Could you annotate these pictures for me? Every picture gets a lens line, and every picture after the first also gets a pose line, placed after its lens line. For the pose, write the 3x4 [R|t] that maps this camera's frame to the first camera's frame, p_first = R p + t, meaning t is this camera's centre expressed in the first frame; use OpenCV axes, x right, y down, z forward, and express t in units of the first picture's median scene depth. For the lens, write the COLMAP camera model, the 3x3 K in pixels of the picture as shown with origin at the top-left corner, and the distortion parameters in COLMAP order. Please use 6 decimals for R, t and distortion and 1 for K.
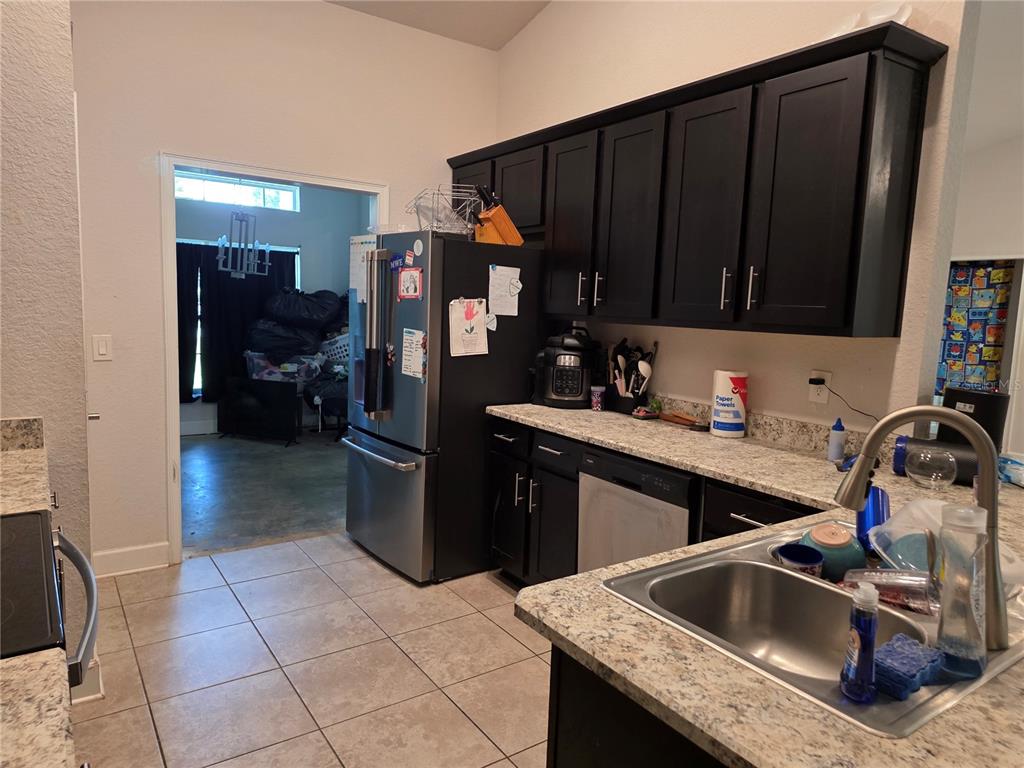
lens RADIAL K [[675.3, 0, 509.3], [0, 675.3, 379.3], [0, 0, 1]] dist [0.083100, -0.043282]
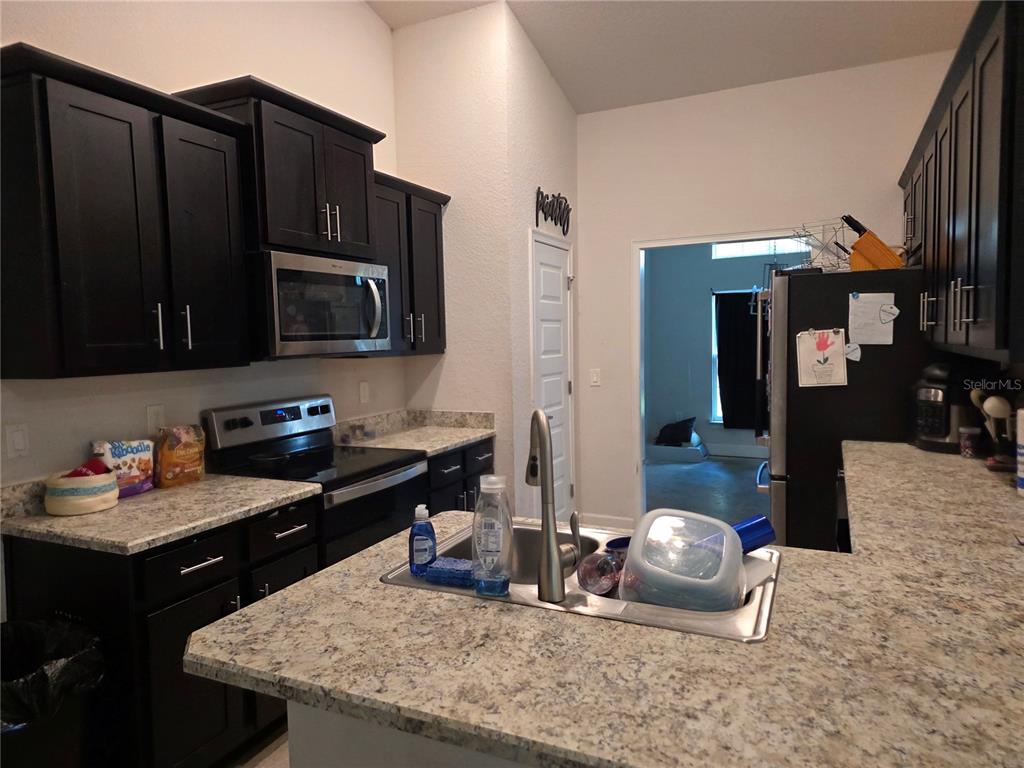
lens RADIAL K [[675.3, 0, 509.0], [0, 675.3, 381.2], [0, 0, 1]] dist [0.083100, -0.043282]
pose [[0.489646, 0.012169, -0.871836, 0.585910], [-0.063083, 0.997777, -0.021503, 0.007650], [0.869636, 0.065527, 0.489325, 0.108319]]
